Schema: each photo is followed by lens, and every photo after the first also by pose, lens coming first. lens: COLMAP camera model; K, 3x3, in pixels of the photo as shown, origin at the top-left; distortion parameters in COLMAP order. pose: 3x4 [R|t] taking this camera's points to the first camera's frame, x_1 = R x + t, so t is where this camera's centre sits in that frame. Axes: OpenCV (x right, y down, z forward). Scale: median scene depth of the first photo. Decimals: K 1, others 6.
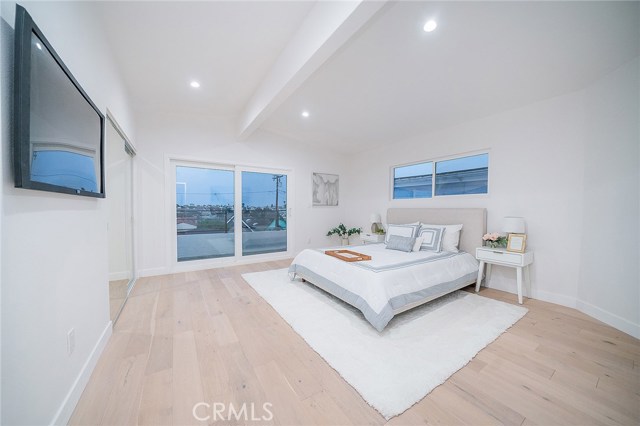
lens RADIAL K [[220.5, 0, 320.0], [0, 220.5, 213.0], [0, 0, 1]] dist [0.000073, -0.000004]
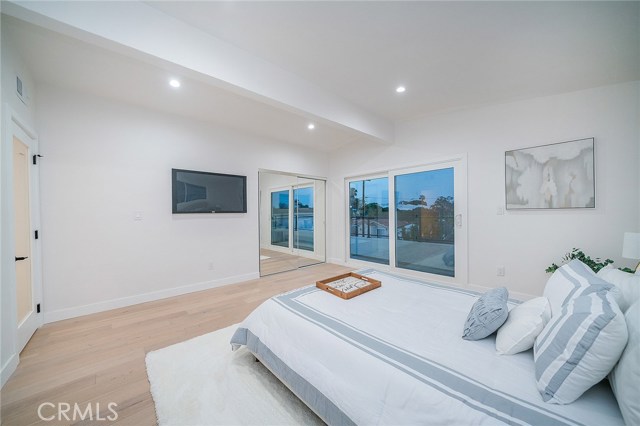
lens RADIAL K [[235.5, 0, 320.0], [0, 235.5, 213.0], [0, 0, 1]] dist [-0.017279, 0.000000]
pose [[0.144738, -0.031874, -0.988956, 0.477015], [-0.049766, 0.997982, -0.039449, 0.020274], [0.988218, 0.054926, 0.142860, 0.449260]]
